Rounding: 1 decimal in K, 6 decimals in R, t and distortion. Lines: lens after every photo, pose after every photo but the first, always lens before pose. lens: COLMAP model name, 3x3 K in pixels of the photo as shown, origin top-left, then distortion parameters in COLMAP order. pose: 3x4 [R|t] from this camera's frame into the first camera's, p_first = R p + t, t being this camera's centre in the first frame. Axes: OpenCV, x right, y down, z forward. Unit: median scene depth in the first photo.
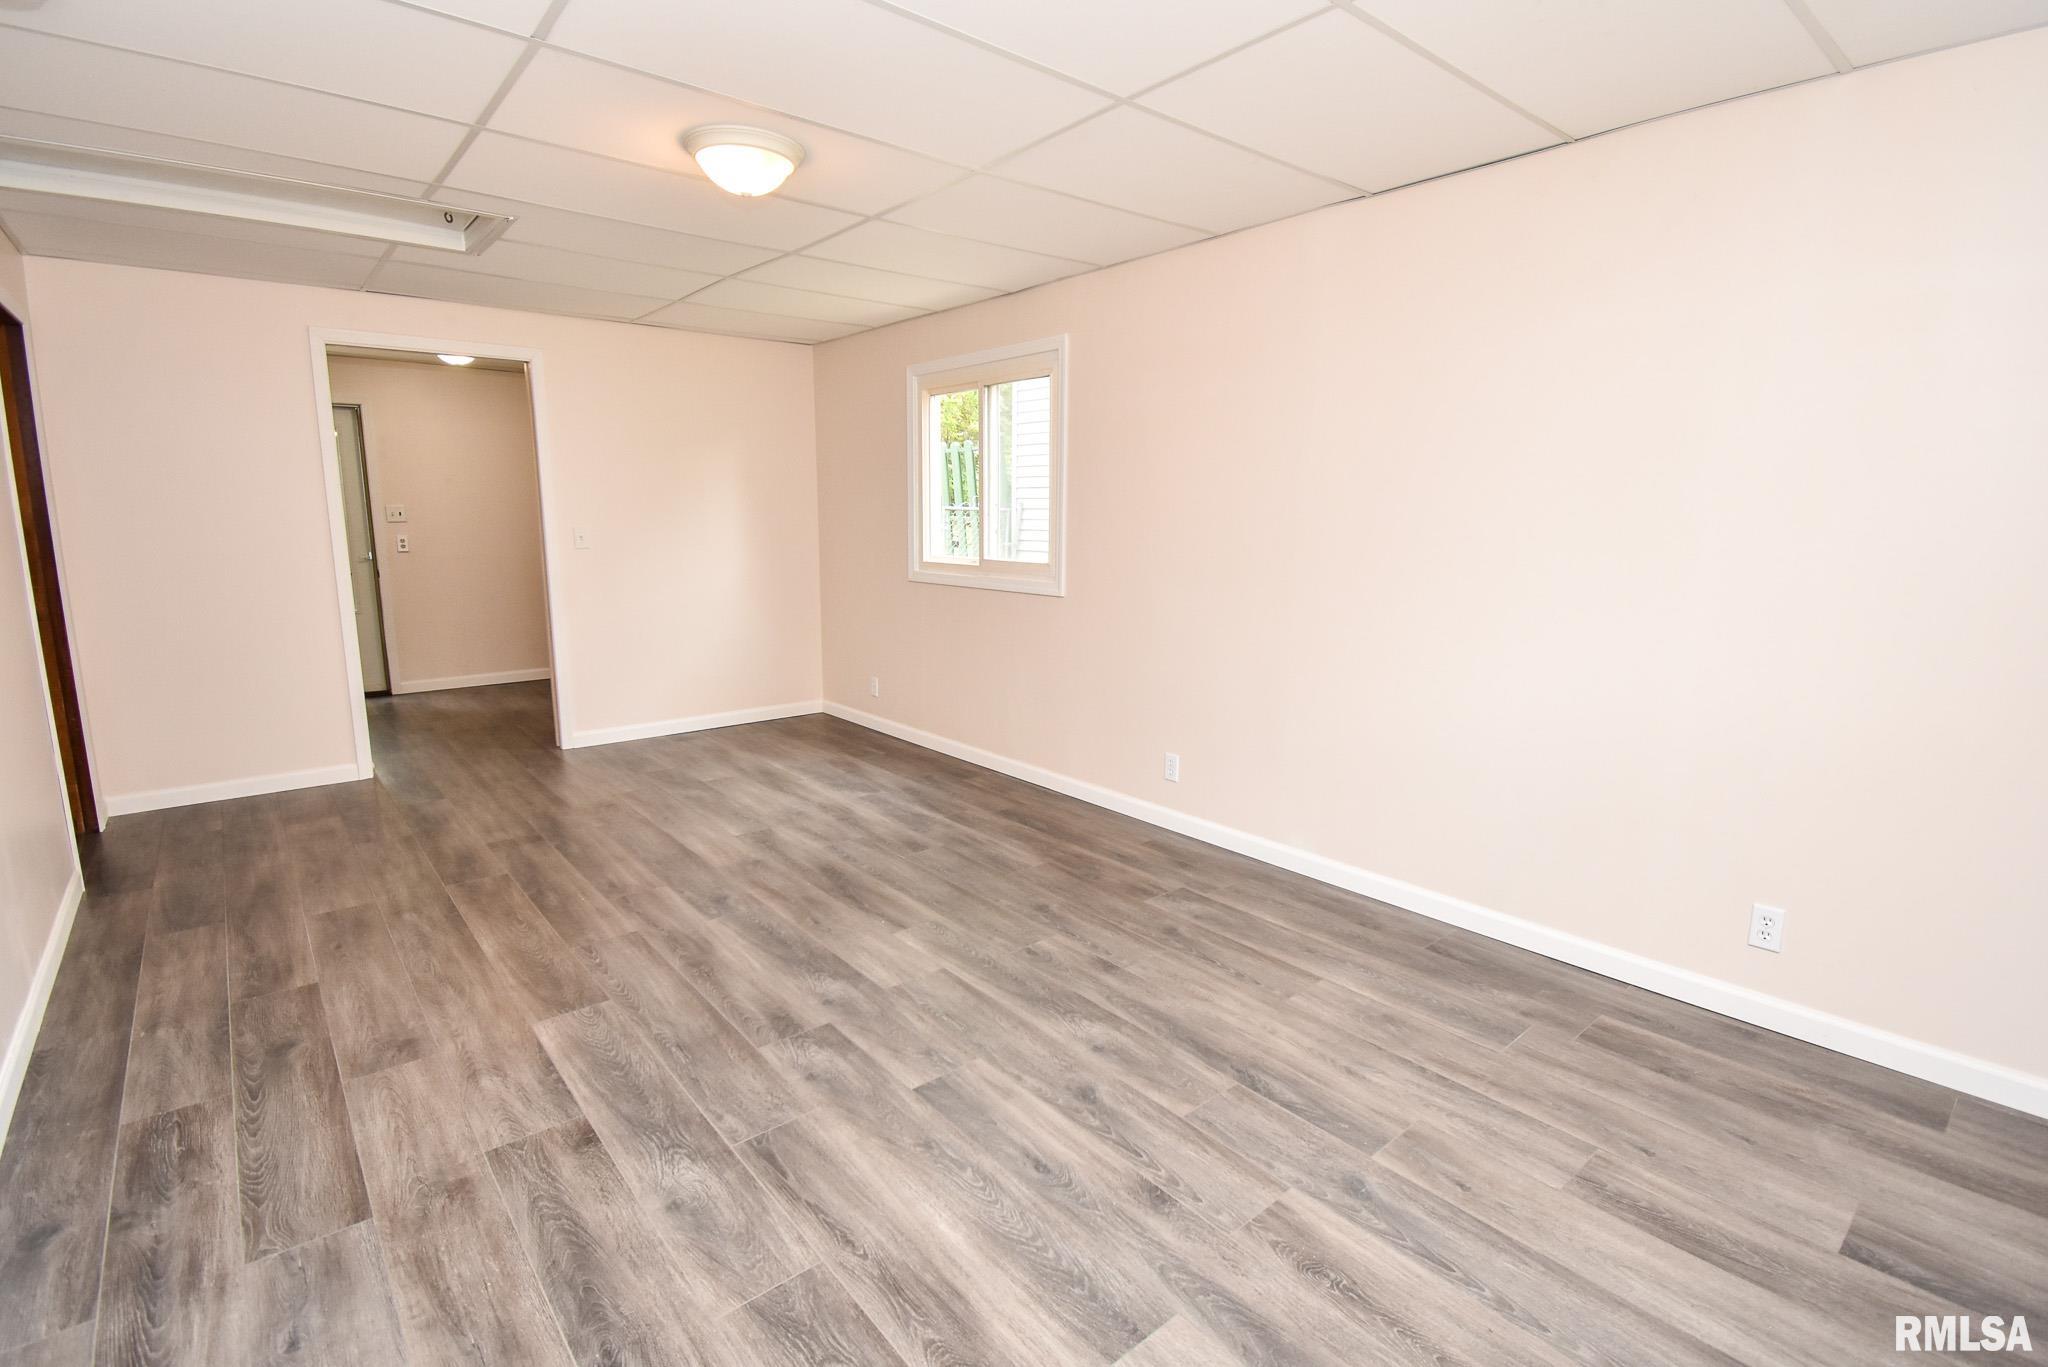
lens RADIAL K [[942.2, 0, 1021.8], [0, 942.2, 680.9], [0, 0, 1]] dist [0.021890, -0.027700]
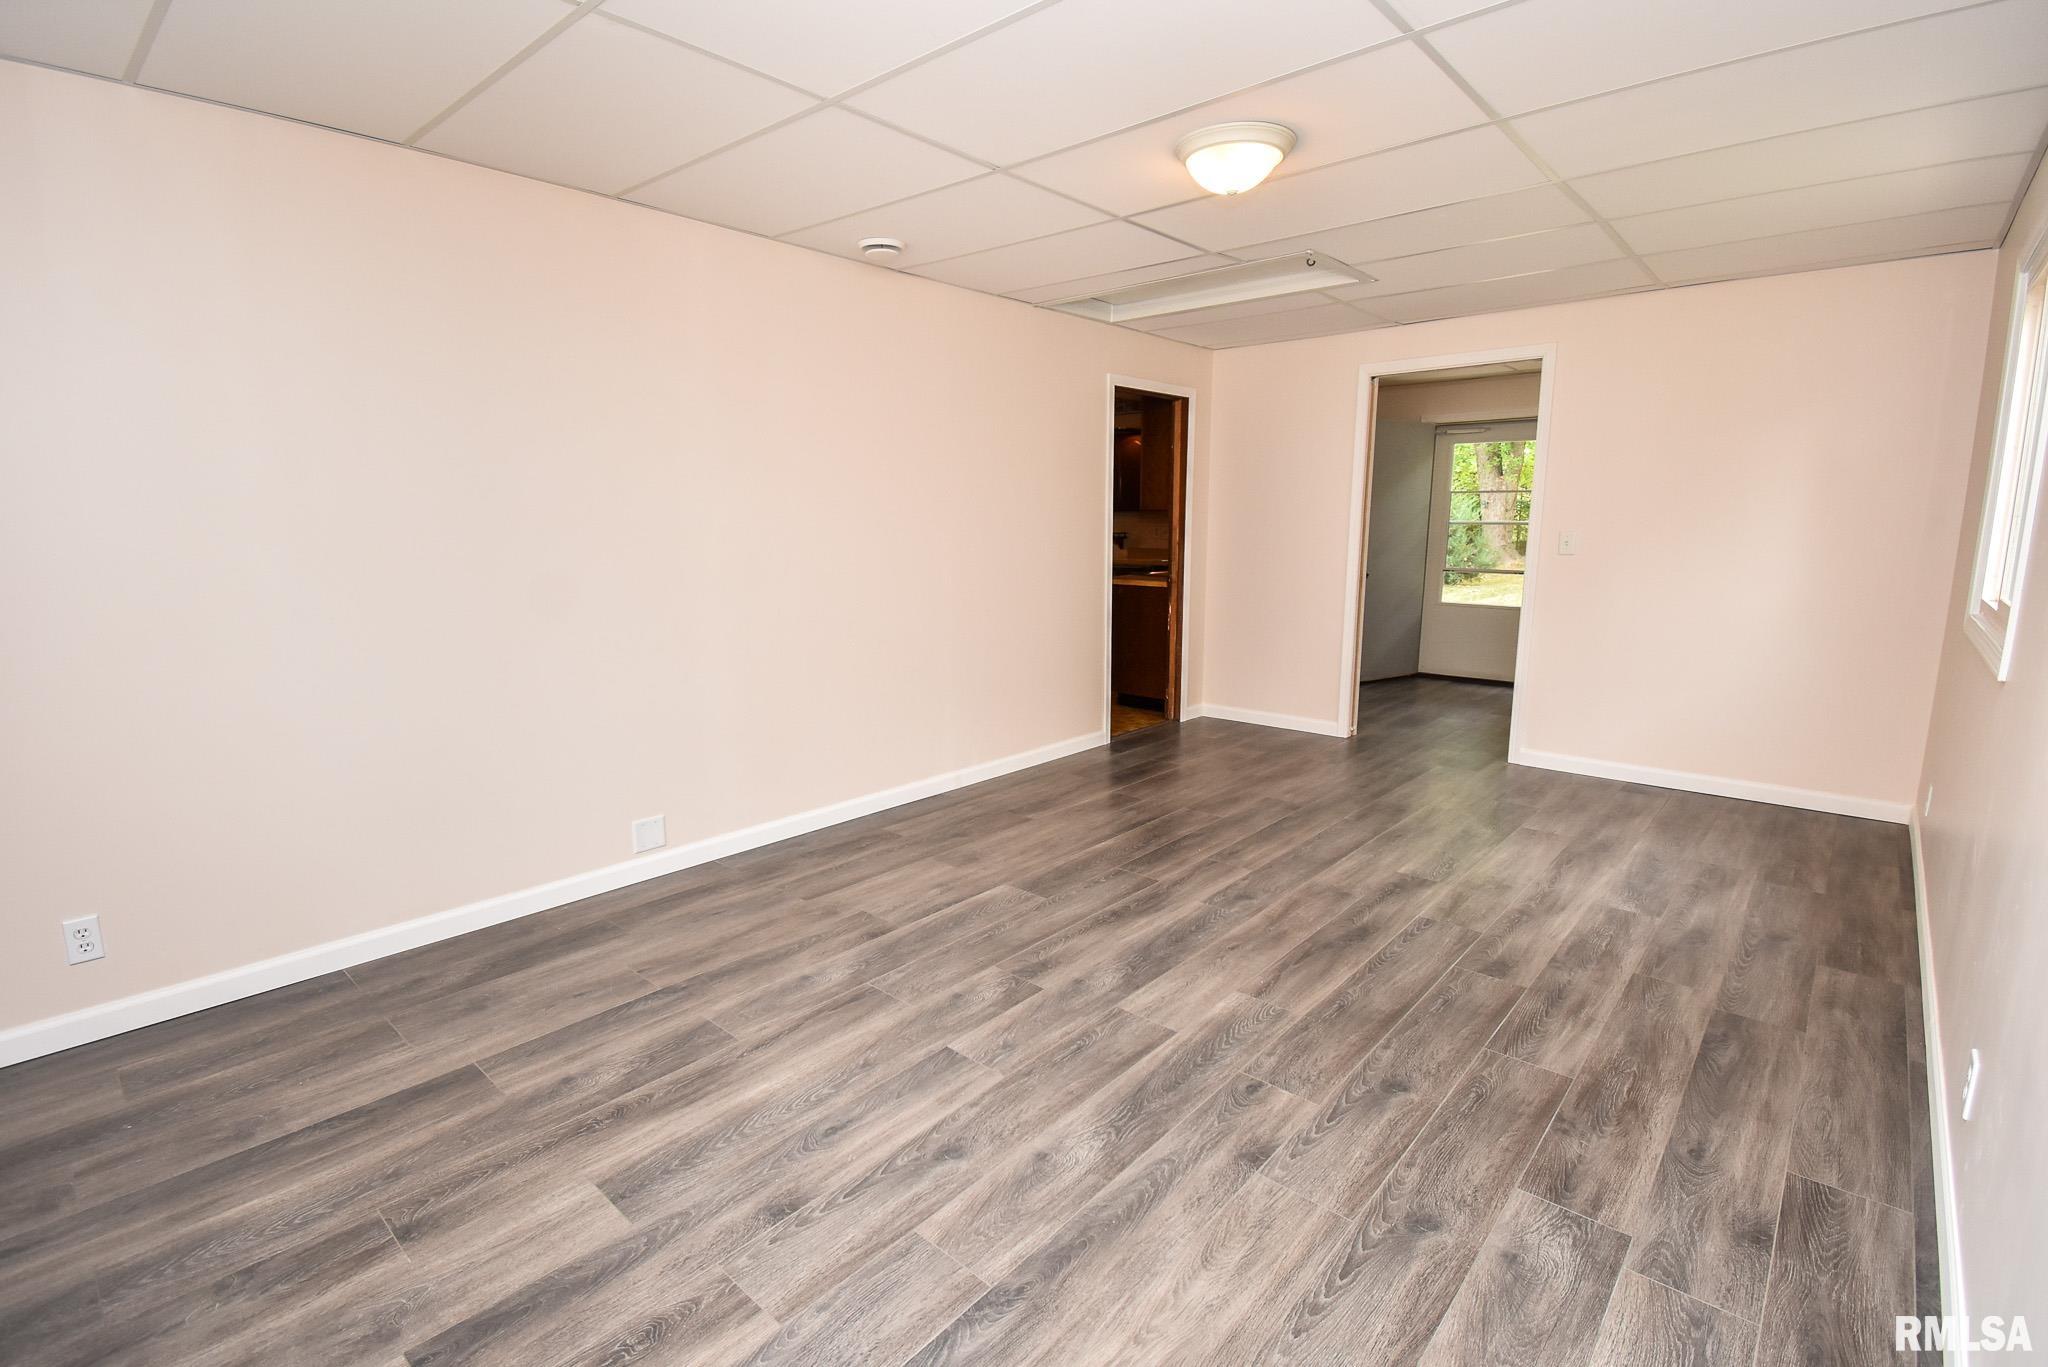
lens RADIAL K [[942.2, 0, 1021.8], [0, 942.2, 680.9], [0, 0, 1]] dist [0.021890, -0.027700]
pose [[0.143062, 0.164481, -0.975950, 0.693320], [-0.170126, 0.975503, 0.139467, -0.109256], [0.974982, 0.146082, 0.167540, 0.665848]]
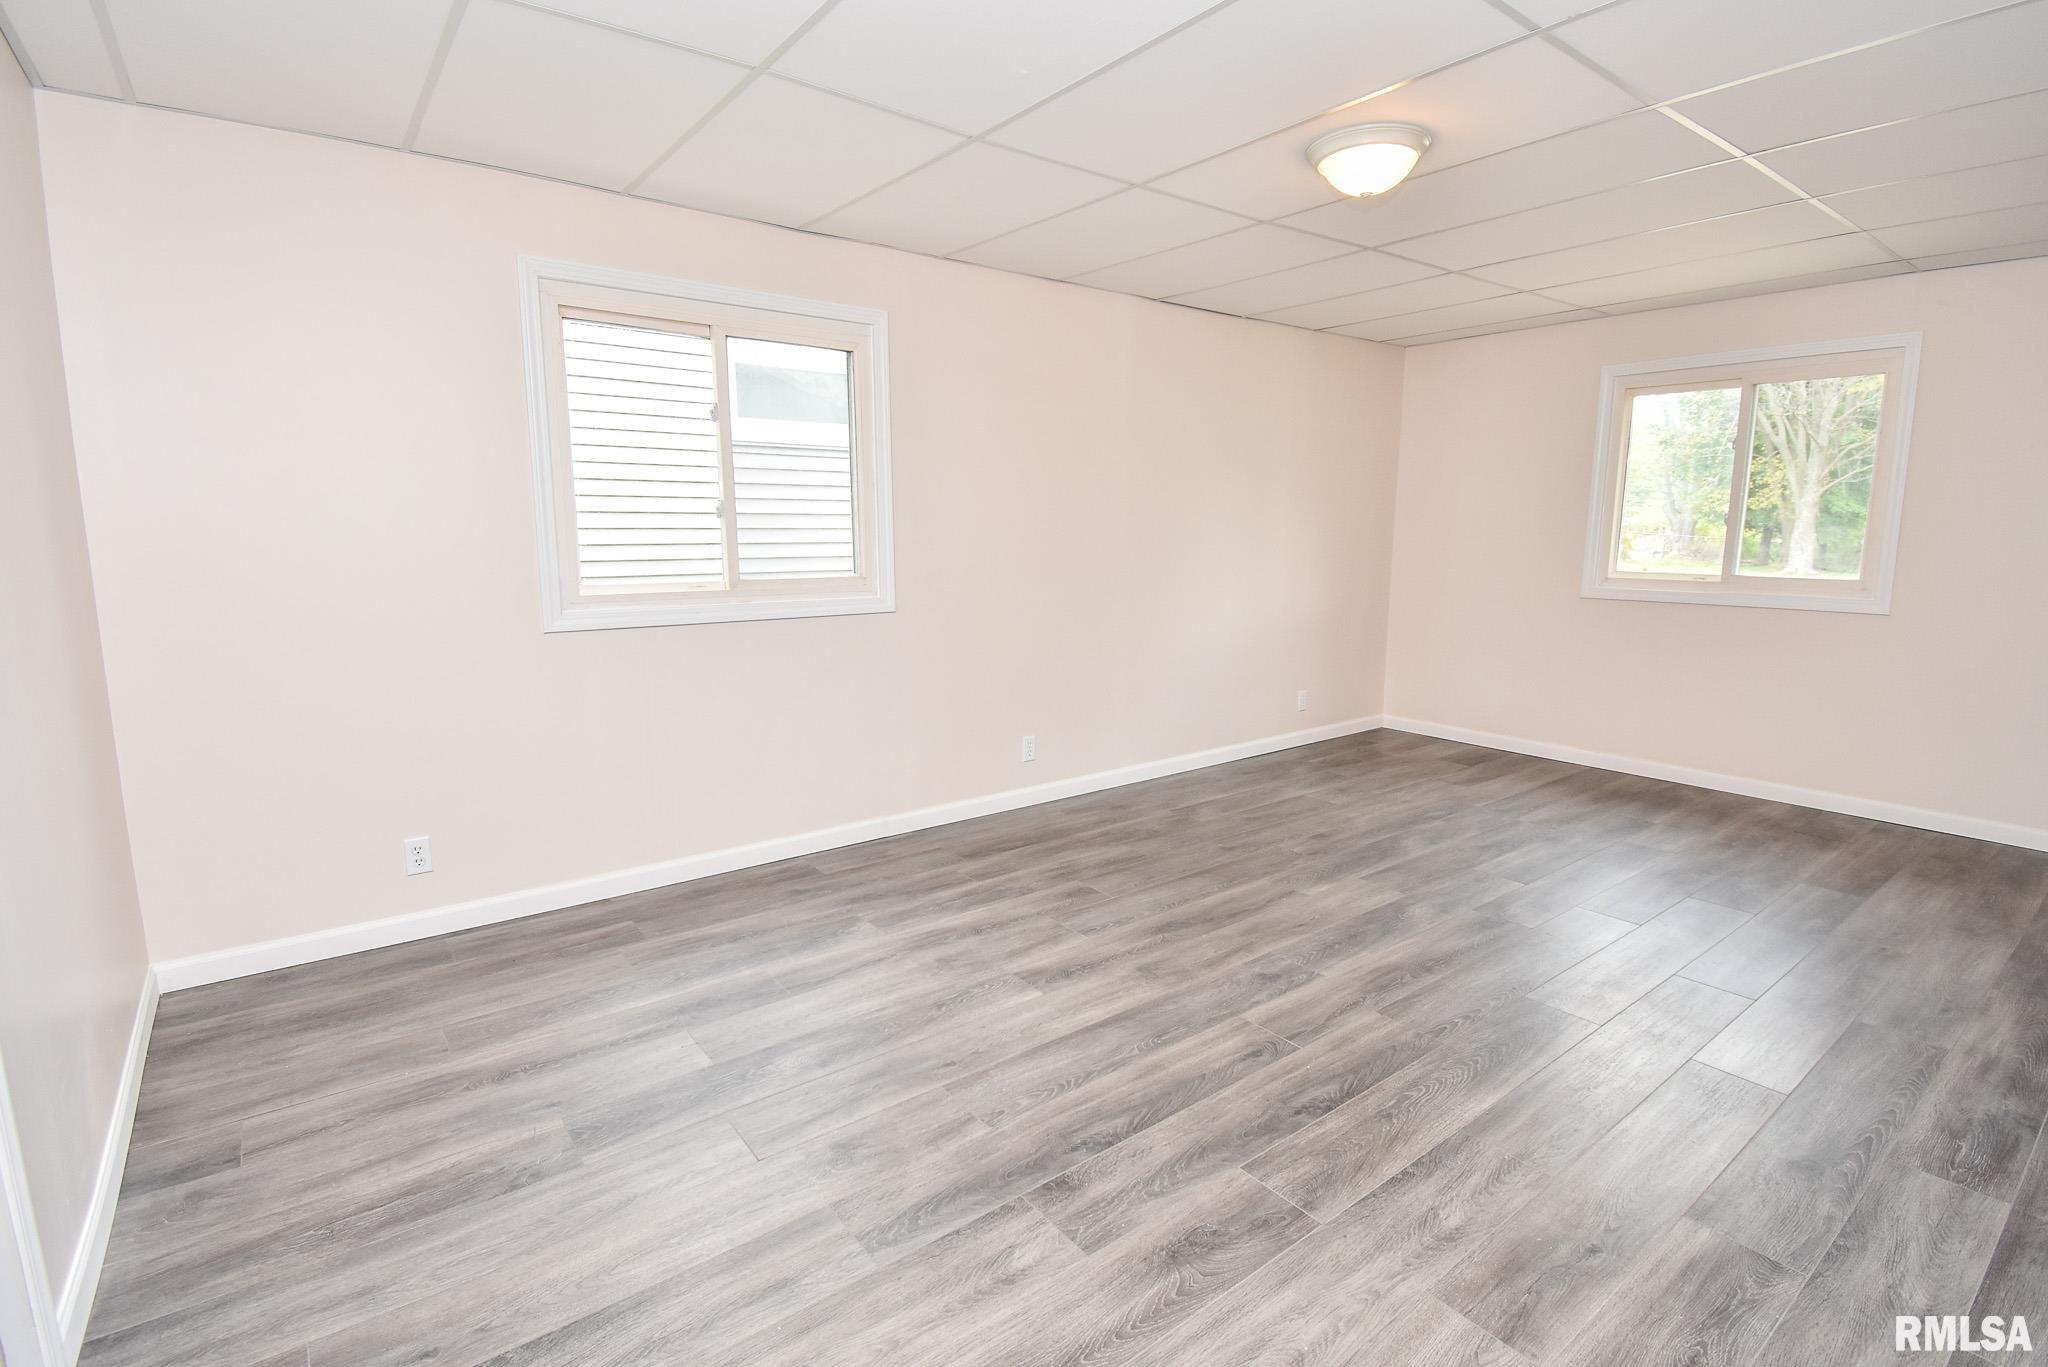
lens RADIAL K [[974.9, 0, 1024.0], [0, 974.9, 683.5], [0, 0, 1]] dist [0.021794, -0.025413]
pose [[0.040161, -0.168392, 0.984902, -1.334345], [0.171324, 0.972260, 0.159244, -0.229761], [-0.984396, 0.162342, 0.067897, 1.305448]]
